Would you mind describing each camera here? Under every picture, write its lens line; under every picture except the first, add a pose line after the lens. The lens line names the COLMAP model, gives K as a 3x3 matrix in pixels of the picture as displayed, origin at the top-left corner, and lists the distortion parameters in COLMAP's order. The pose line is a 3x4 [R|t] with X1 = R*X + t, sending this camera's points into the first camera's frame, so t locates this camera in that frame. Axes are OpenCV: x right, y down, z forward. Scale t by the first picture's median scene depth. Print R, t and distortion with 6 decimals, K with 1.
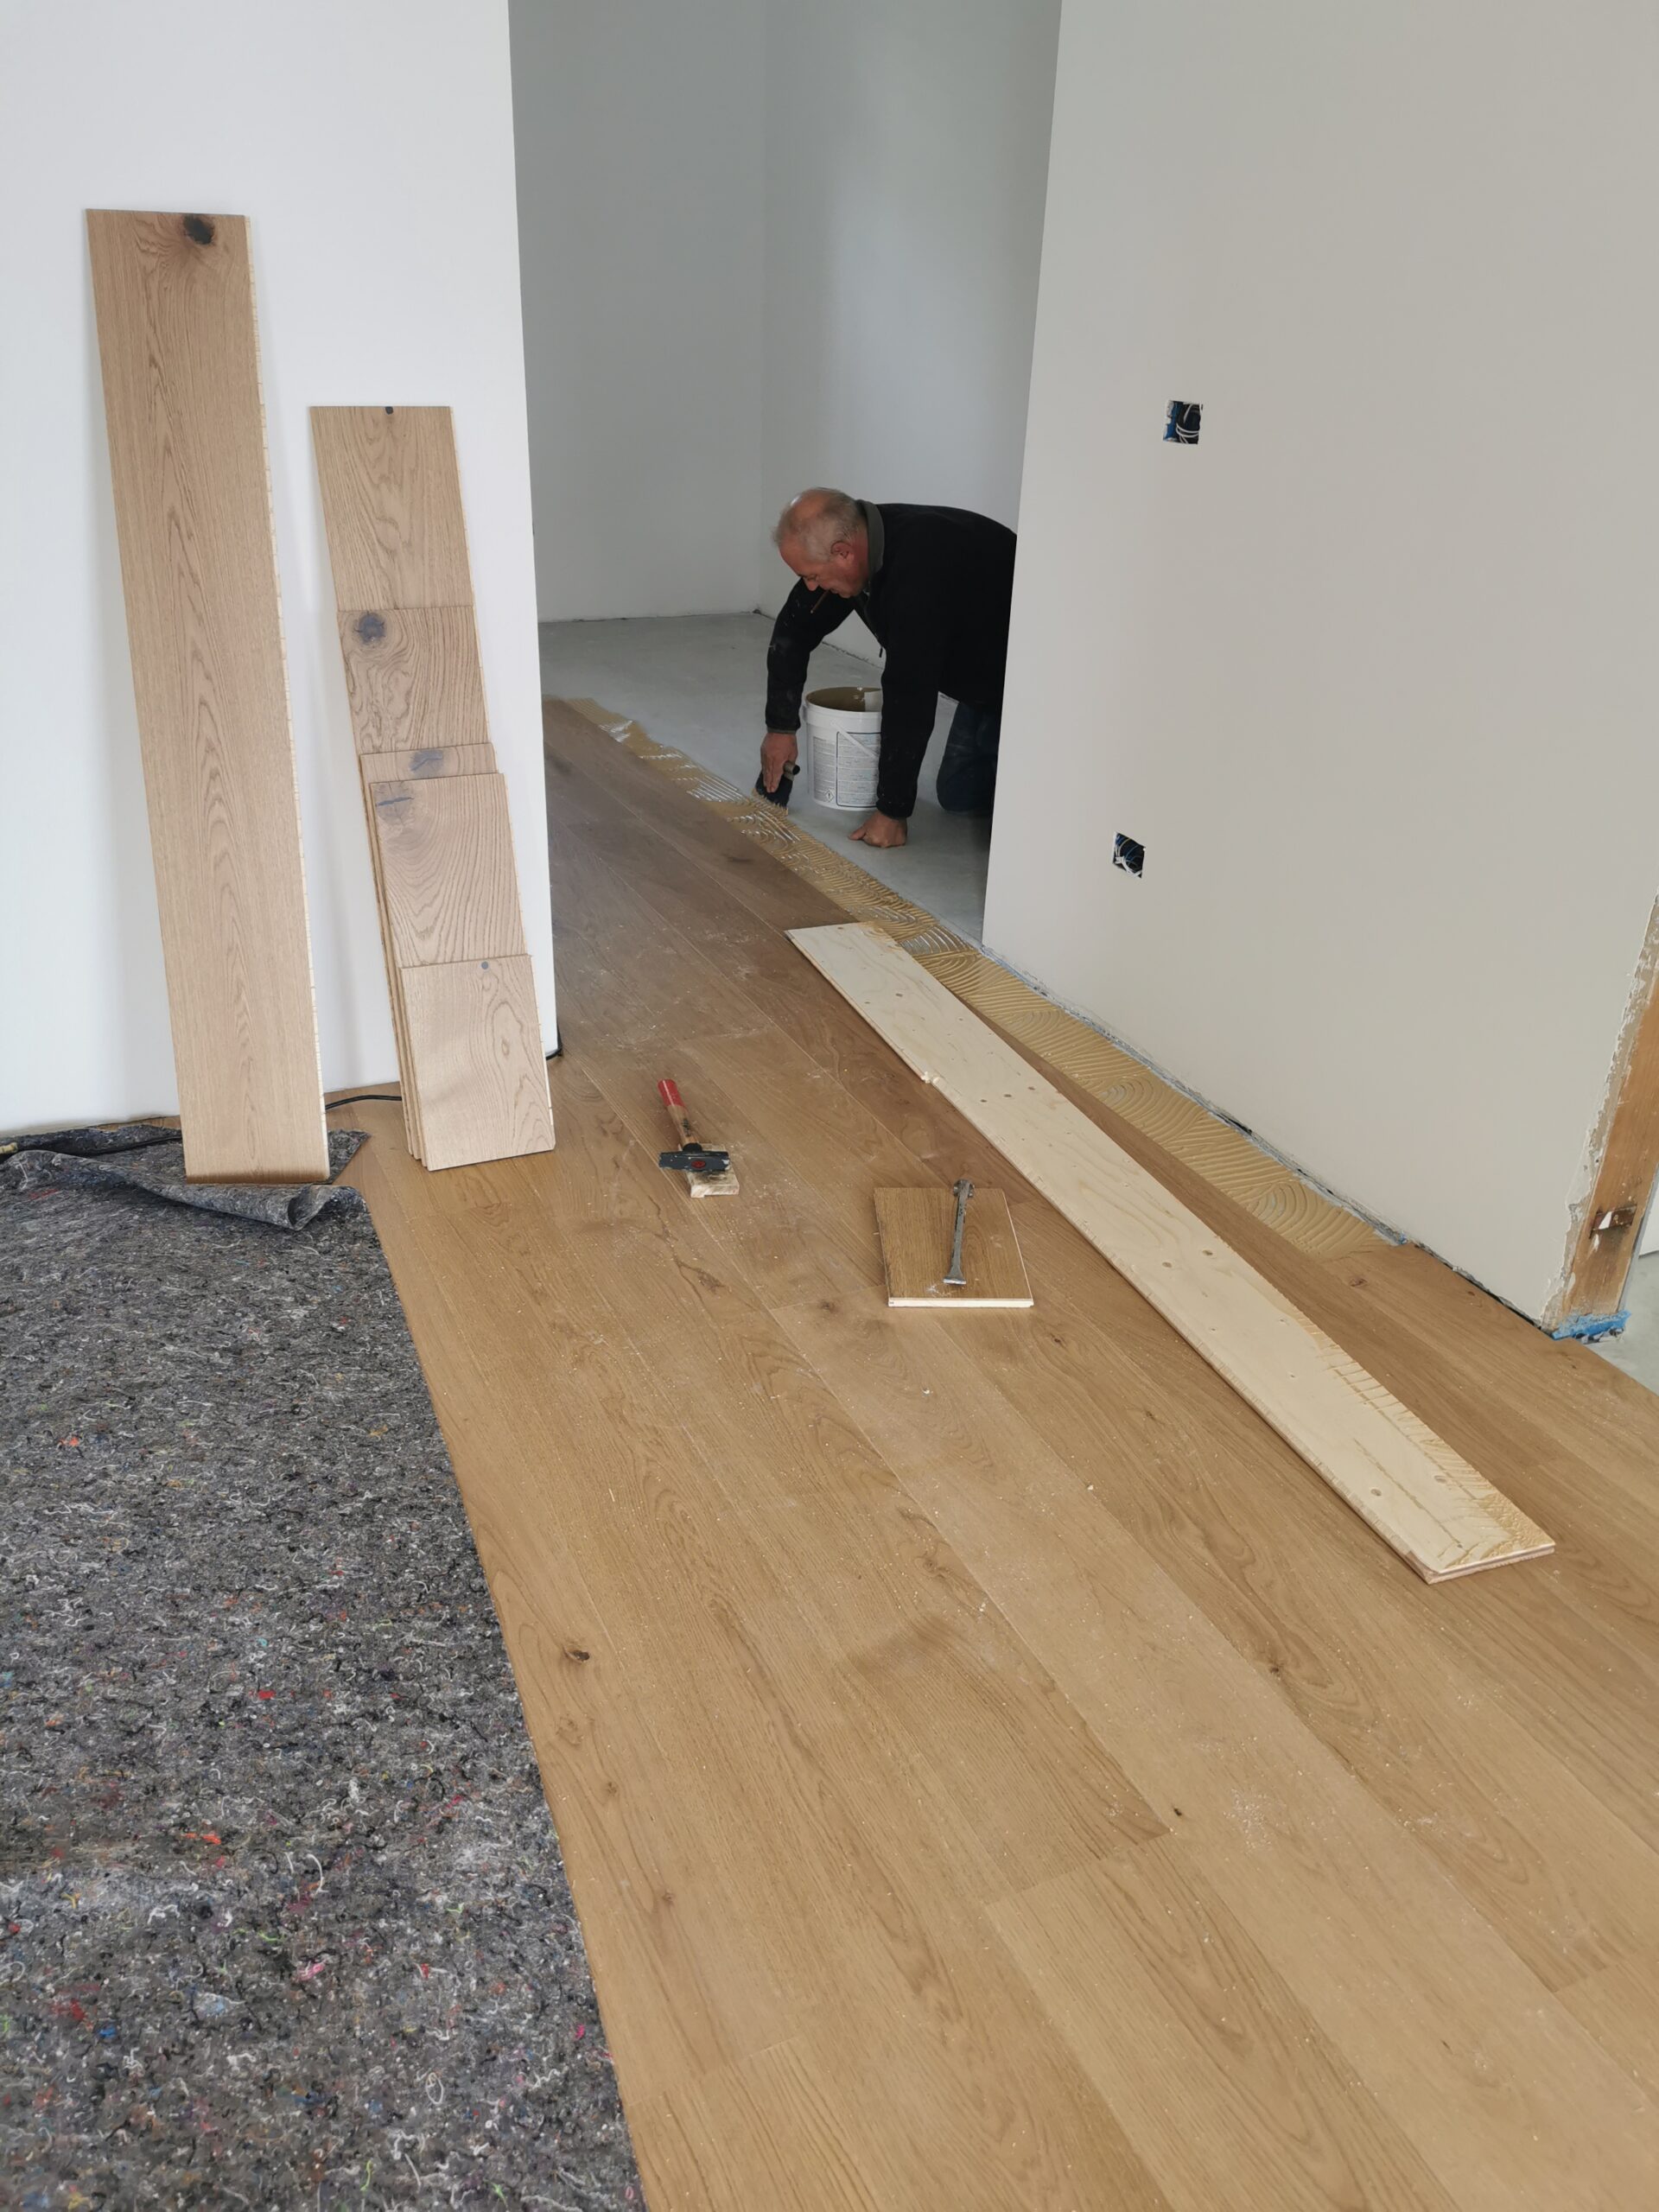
lens RADIAL K [[1687.4, 0, 829.5], [0, 1687.4, 1106.0], [0, 0, 1]] dist [0.100568, -0.142398]
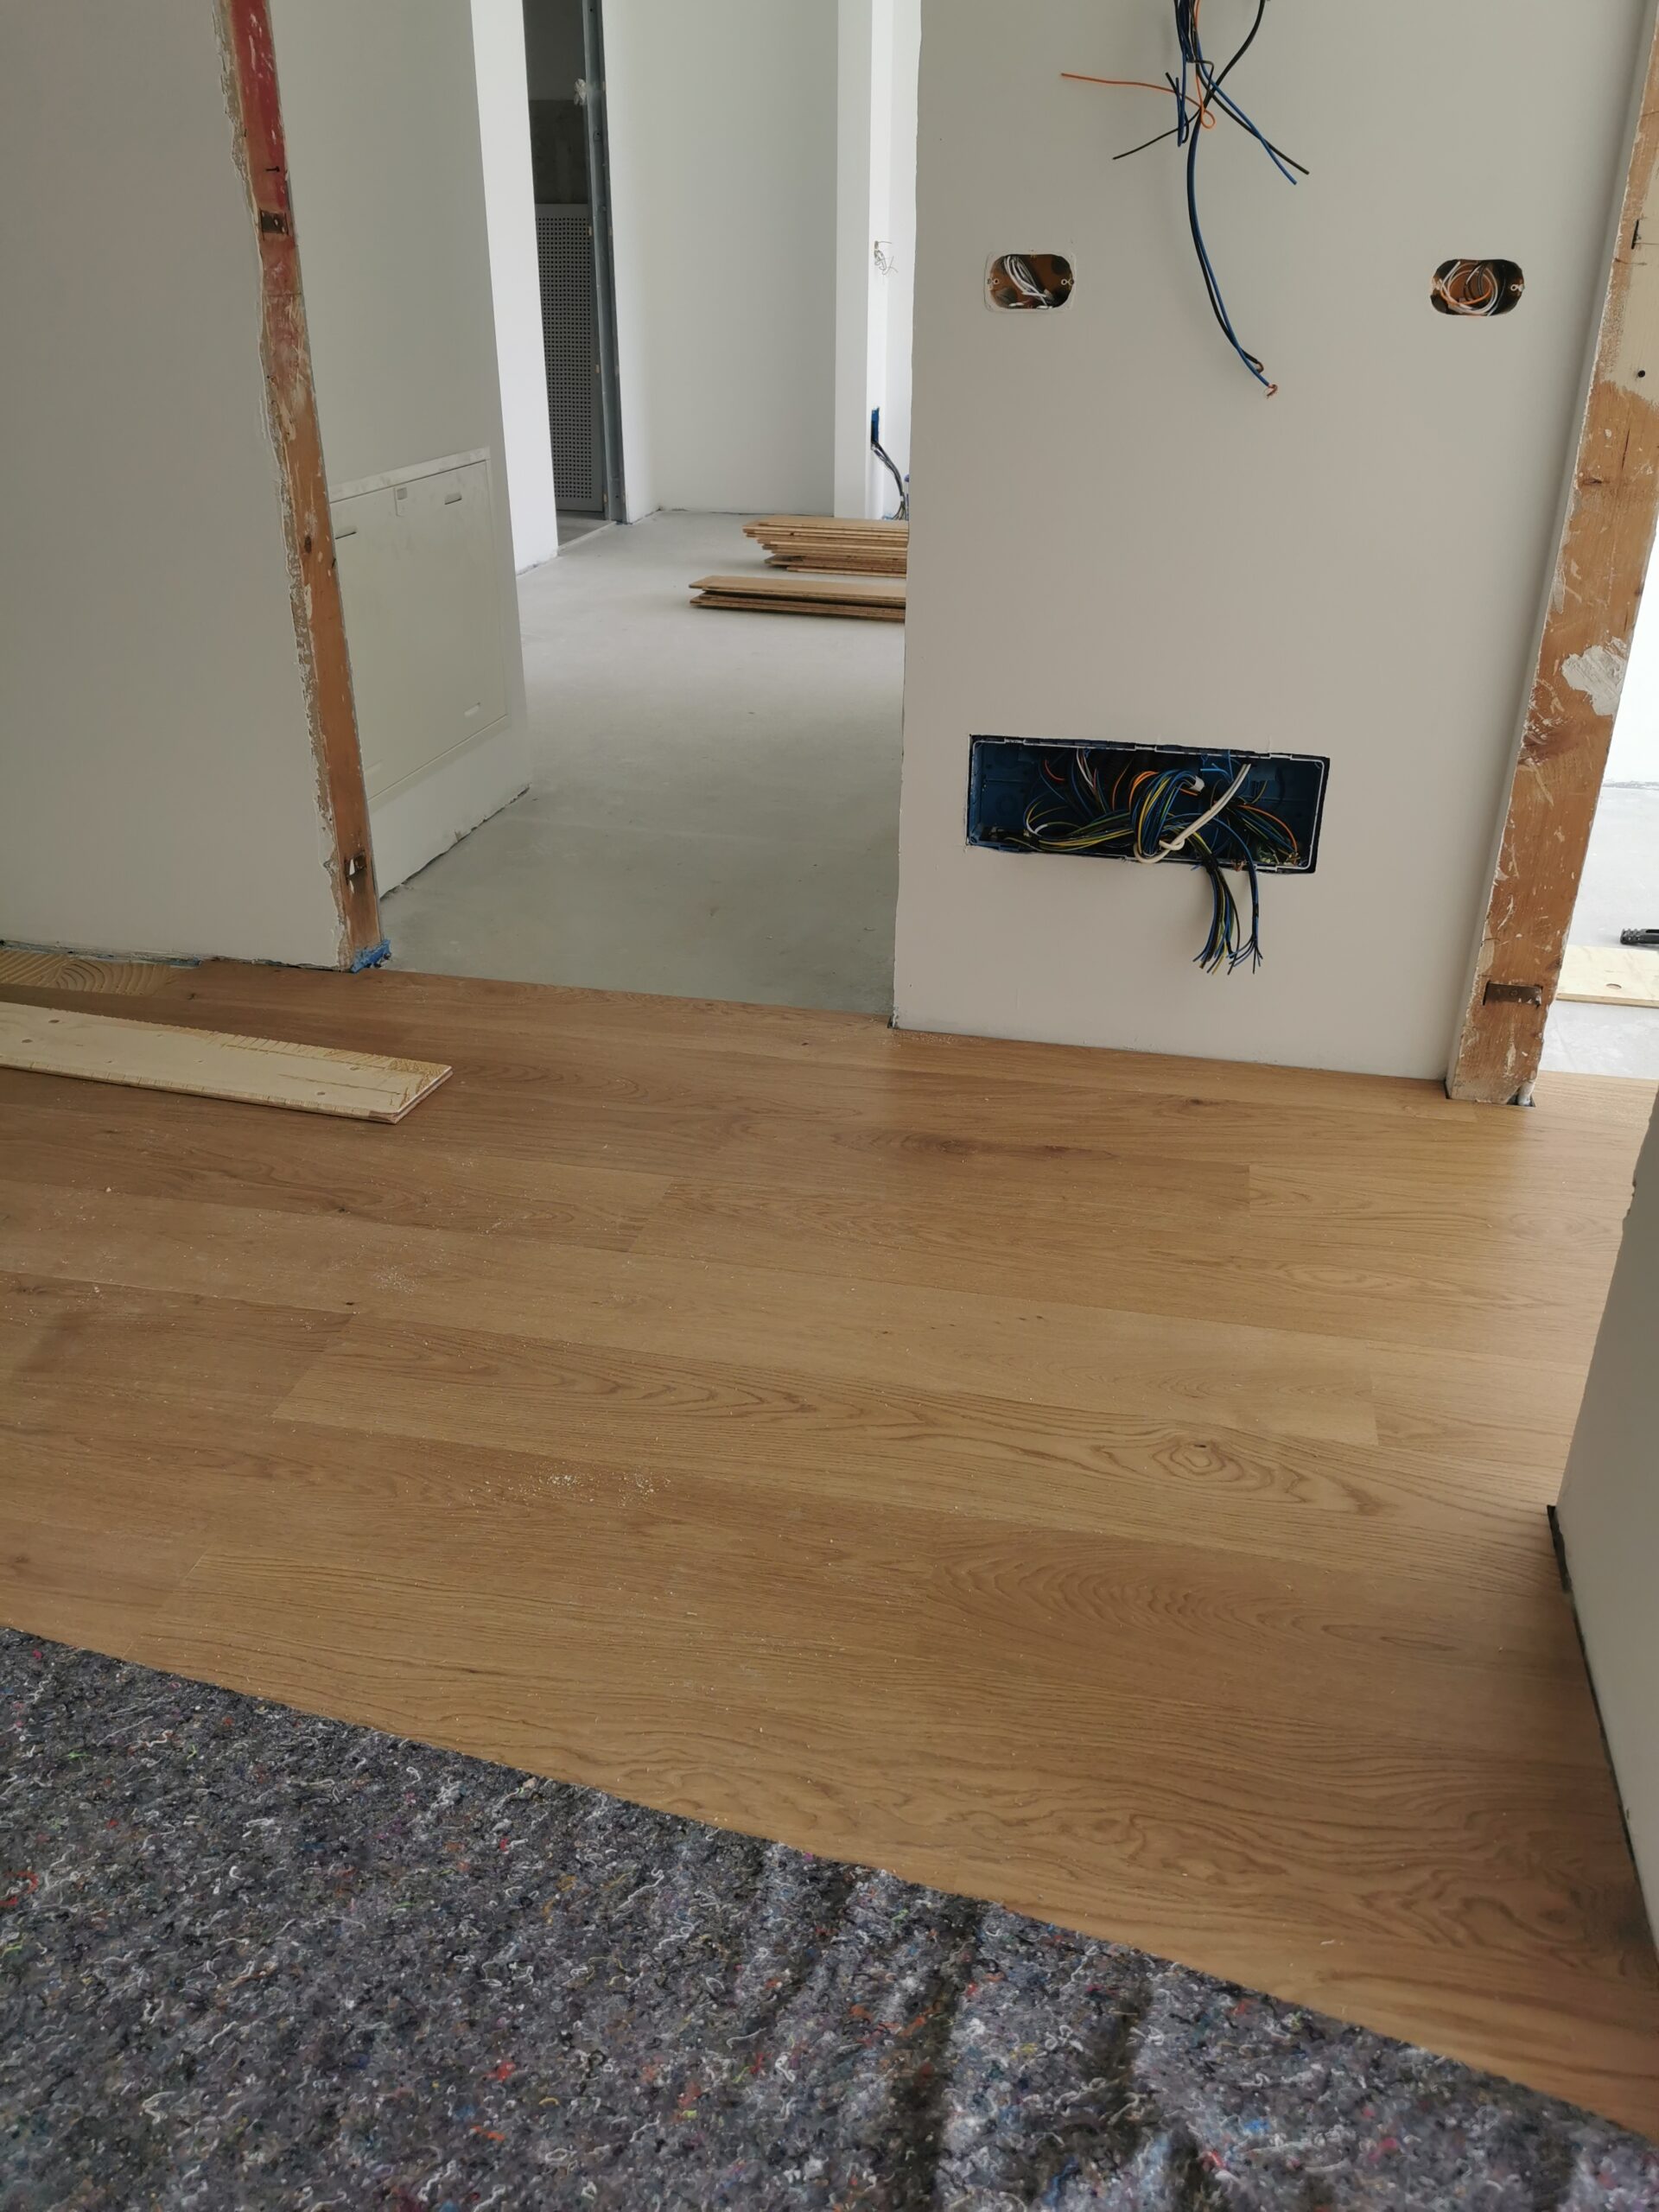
lens RADIAL K [[1687.4, 0, 829.5], [0, 1687.4, 1106.0], [0, 0, 1]] dist [0.100568, -0.142398]
pose [[0.598583, -0.381627, 0.704314, -0.340166], [0.364450, 0.912702, 0.184801, 0.144118], [-0.713354, 0.146068, 0.685412, -0.111969]]
